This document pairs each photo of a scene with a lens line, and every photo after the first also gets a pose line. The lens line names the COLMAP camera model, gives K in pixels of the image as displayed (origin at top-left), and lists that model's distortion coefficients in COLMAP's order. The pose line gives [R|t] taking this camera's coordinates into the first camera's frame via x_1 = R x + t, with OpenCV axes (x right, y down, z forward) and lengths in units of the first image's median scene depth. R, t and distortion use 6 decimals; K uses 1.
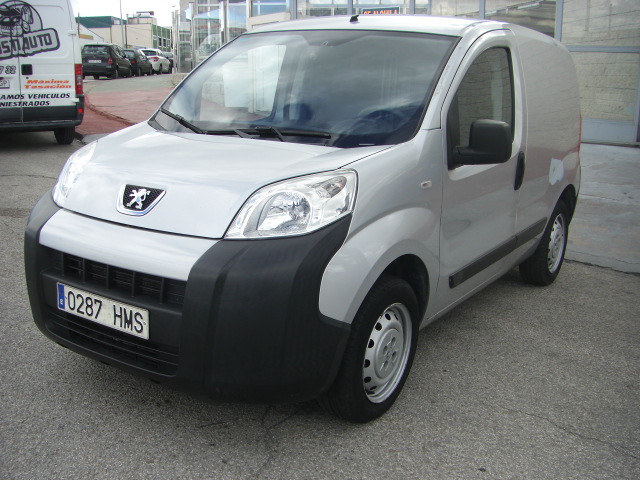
lens RADIAL K [[708.7, 0, 314.6], [0, 708.7, 244.0], [0, 0, 1]] dist [-0.137022, 0.000000]
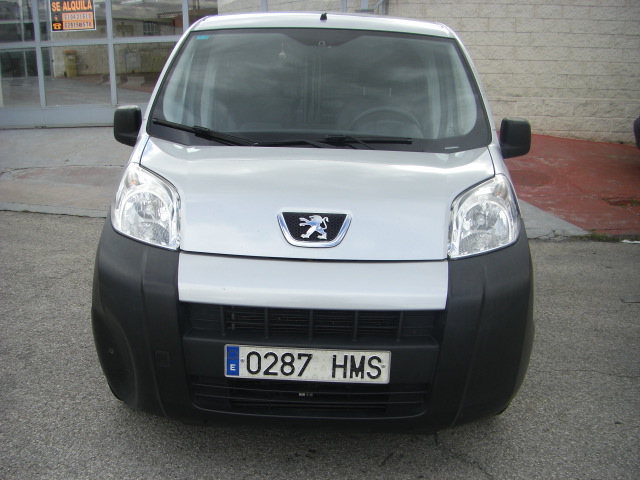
lens RADIAL K [[708.7, 0, 318.5], [0, 708.7, 242.9], [0, 0, 1]] dist [-0.137022, 0.000000]
pose [[0.843720, -0.133414, 0.519939, -0.708629], [0.123155, 0.990895, 0.054413, -0.093972], [-0.522465, 0.018124, 0.852468, 0.266049]]
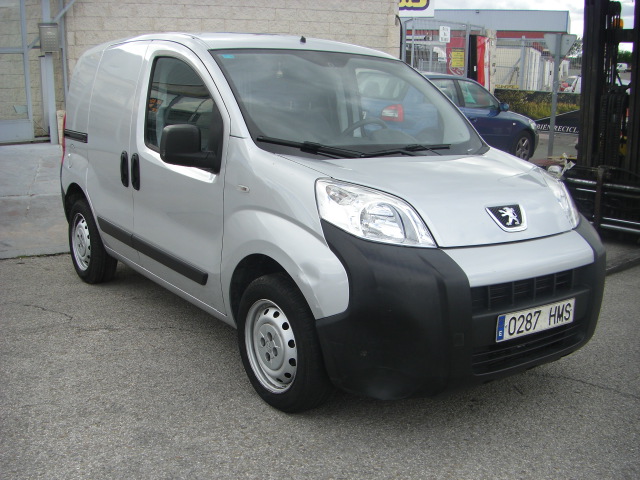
lens RADIAL K [[708.7, 0, 321.1], [0, 708.7, 235.3], [0, 0, 1]] dist [-0.137022, 0.000000]
pose [[0.344935, -0.200233, 0.917021, -1.392452], [0.193150, 0.971214, 0.139413, -0.251050], [-0.918539, 0.129034, 0.373680, 0.876144]]
